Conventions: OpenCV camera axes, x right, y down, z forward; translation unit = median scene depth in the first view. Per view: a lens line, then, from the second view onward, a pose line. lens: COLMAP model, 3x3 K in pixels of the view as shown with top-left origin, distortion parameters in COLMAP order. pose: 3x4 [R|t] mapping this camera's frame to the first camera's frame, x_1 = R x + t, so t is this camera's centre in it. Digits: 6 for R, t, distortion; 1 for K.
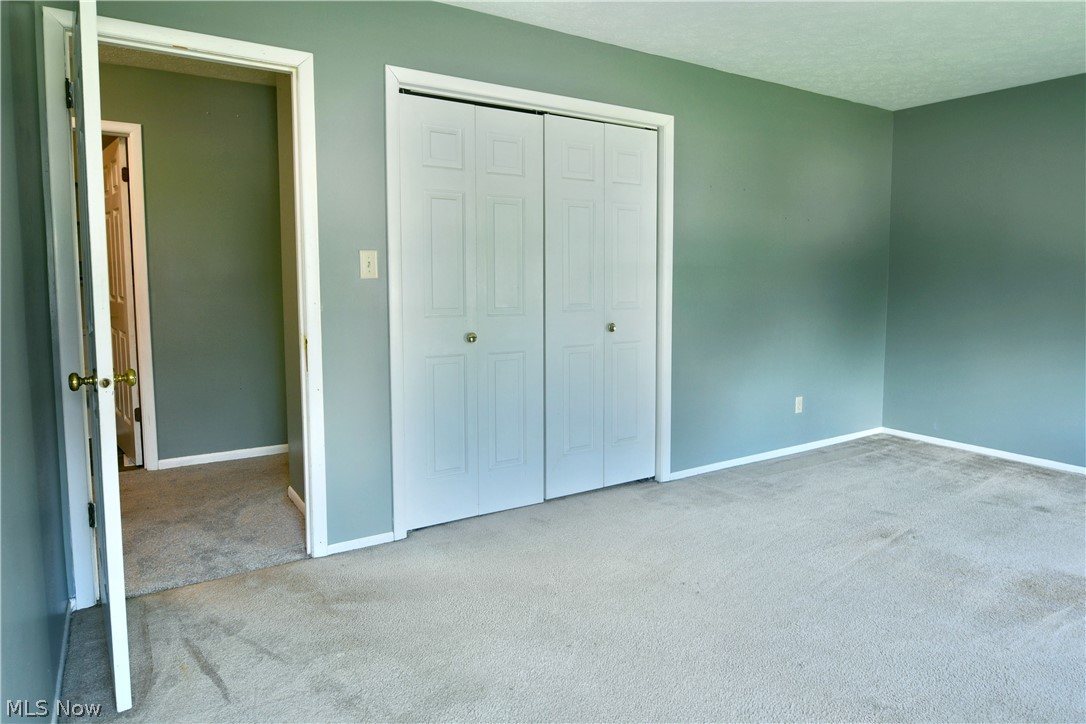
lens RADIAL K [[662.8, 0, 533.4], [0, 662.8, 325.8], [0, 0, 1]] dist [-0.011130, -0.003721]
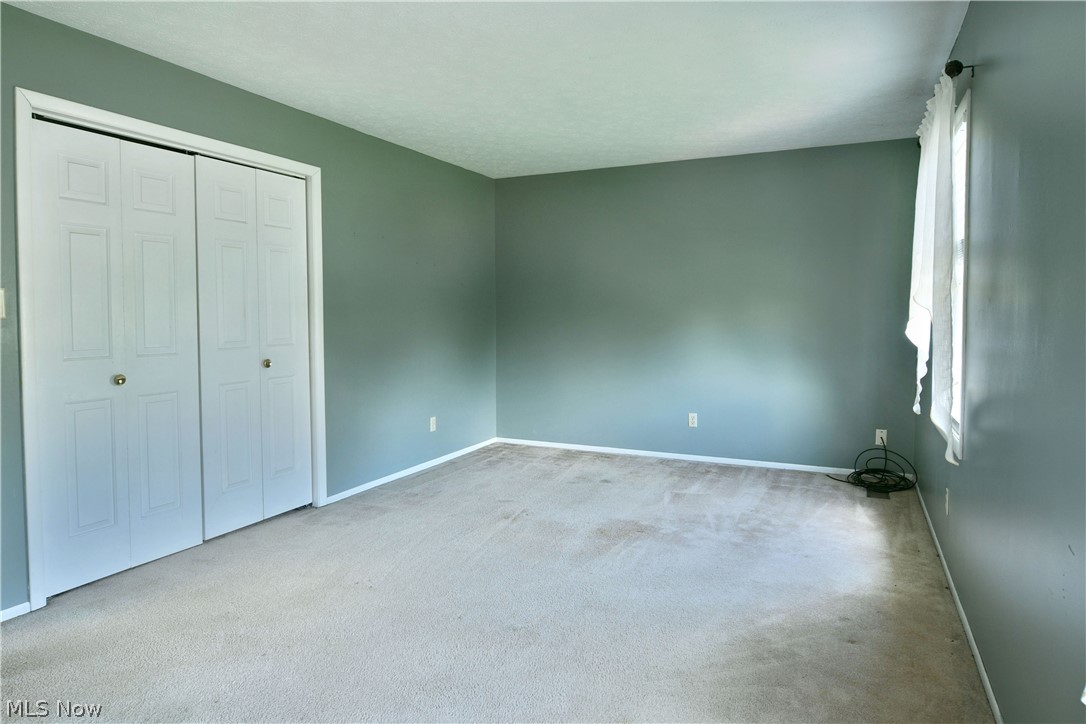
lens RADIAL K [[662.8, 0, 522.5], [0, 662.8, 349.1], [0, 0, 1]] dist [-0.011130, -0.003721]
pose [[0.855253, -0.034906, 0.517034, -0.085210], [0.046190, 0.998892, -0.008968, 0.008879], [-0.516148, 0.031552, 0.855918, -0.109219]]
